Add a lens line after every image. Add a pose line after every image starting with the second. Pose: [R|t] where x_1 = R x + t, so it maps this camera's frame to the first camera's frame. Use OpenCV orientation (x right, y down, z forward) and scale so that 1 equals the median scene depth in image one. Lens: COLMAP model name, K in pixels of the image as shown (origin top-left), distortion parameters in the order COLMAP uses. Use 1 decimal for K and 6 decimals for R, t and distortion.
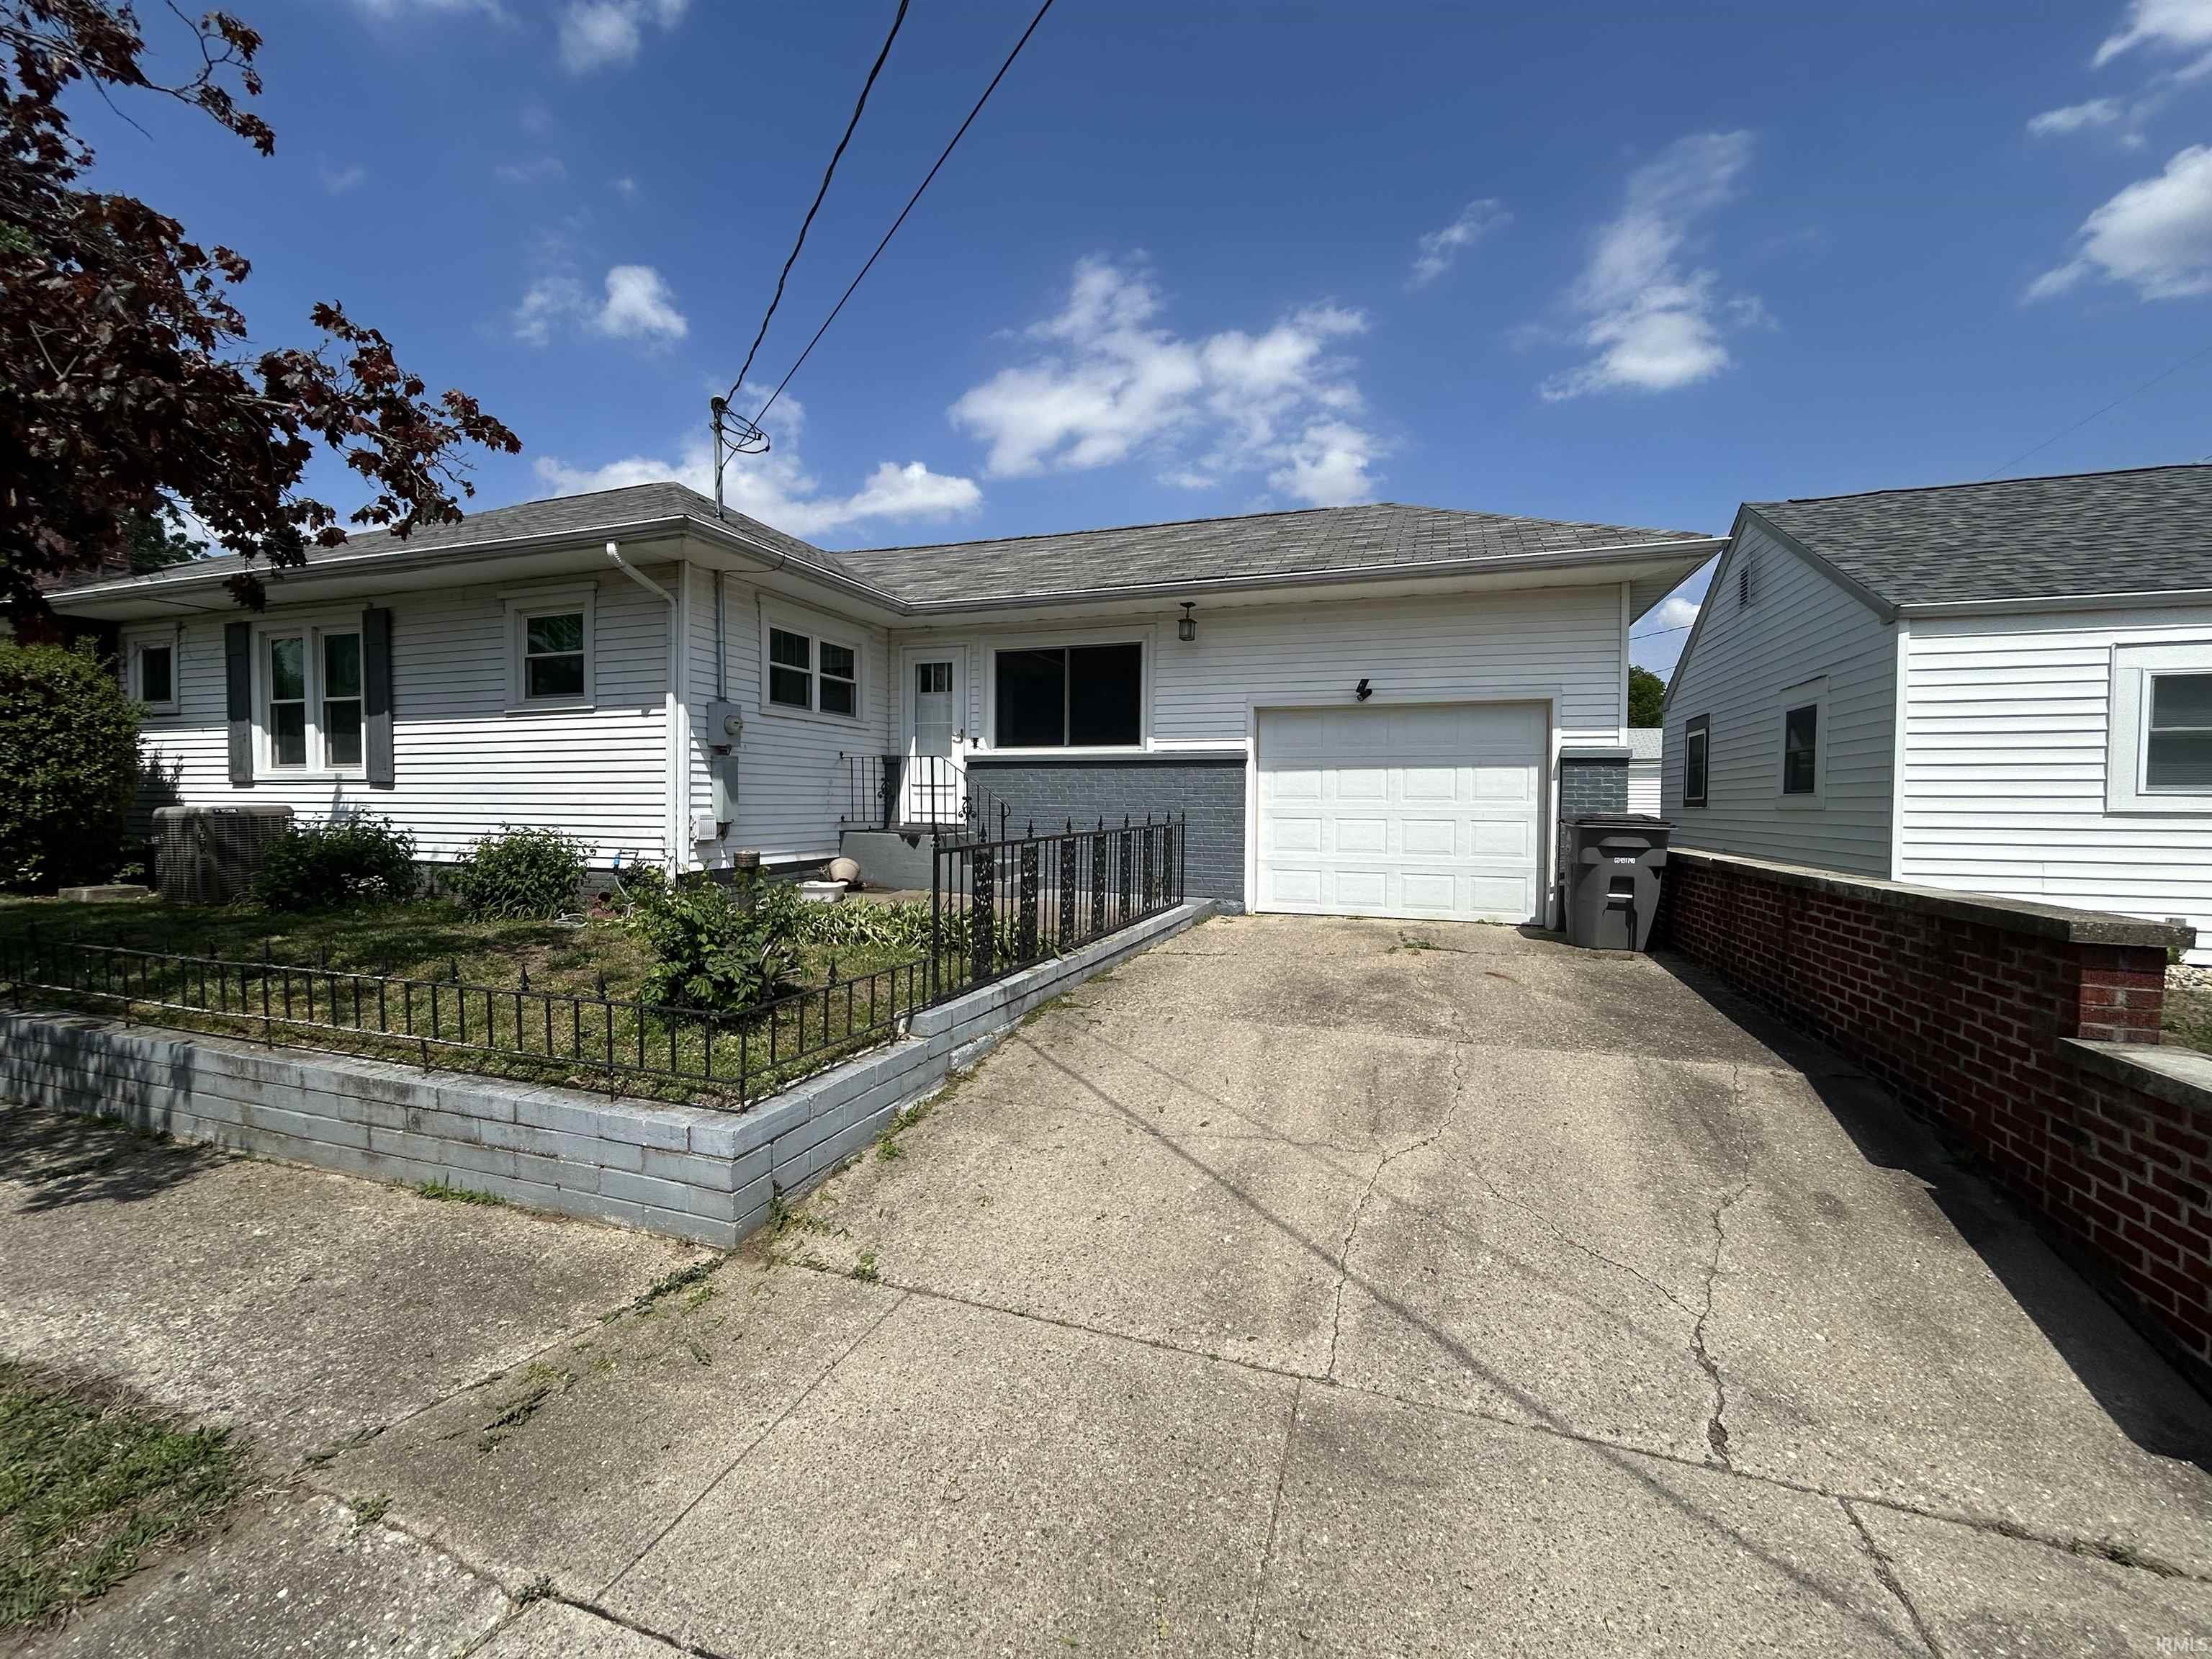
lens RADIAL K [[902.3, 0, 1111.4], [0, 902.3, 833.1], [0, 0, 1]] dist [0.000730, 0.000943]
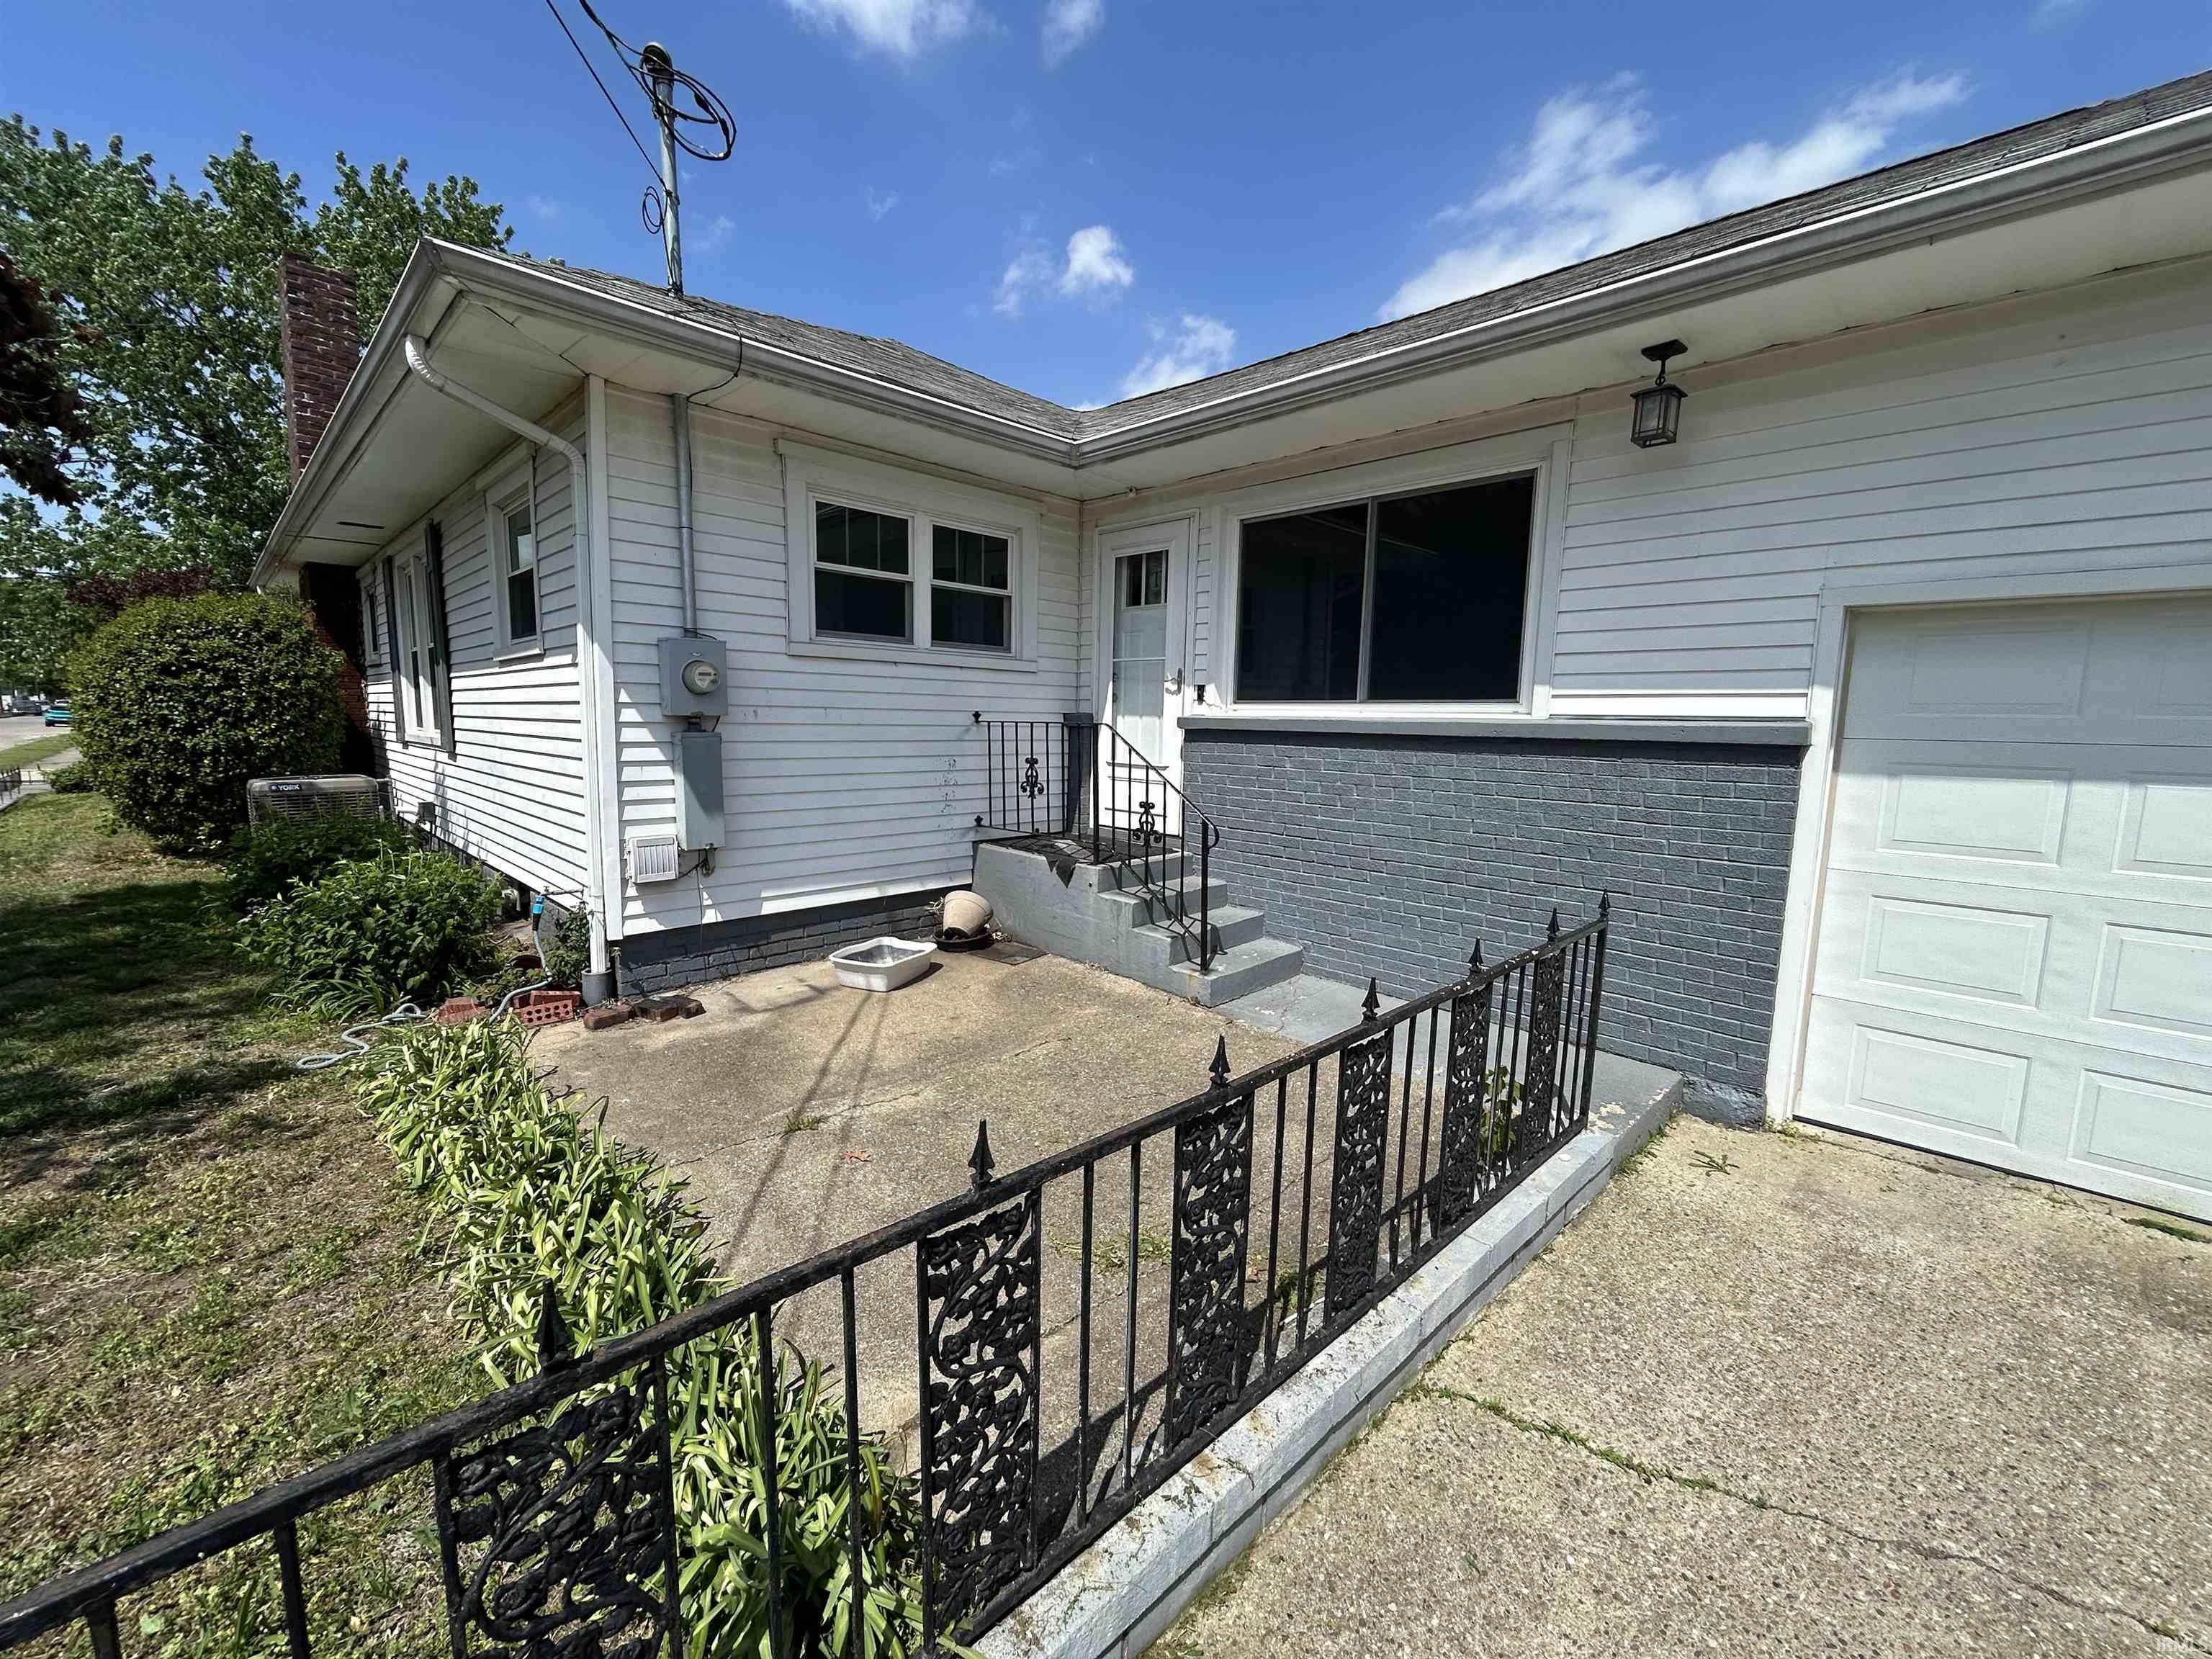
lens RADIAL K [[902.3, 0, 1104.1], [0, 902.3, 831.2], [0, 0, 1]] dist [0.000730, 0.000943]
pose [[0.902354, 0.063522, -0.426288, 0.044410], [-0.026932, 0.995457, 0.091325, -0.071554], [0.430153, -0.070926, 0.899966, 0.514571]]
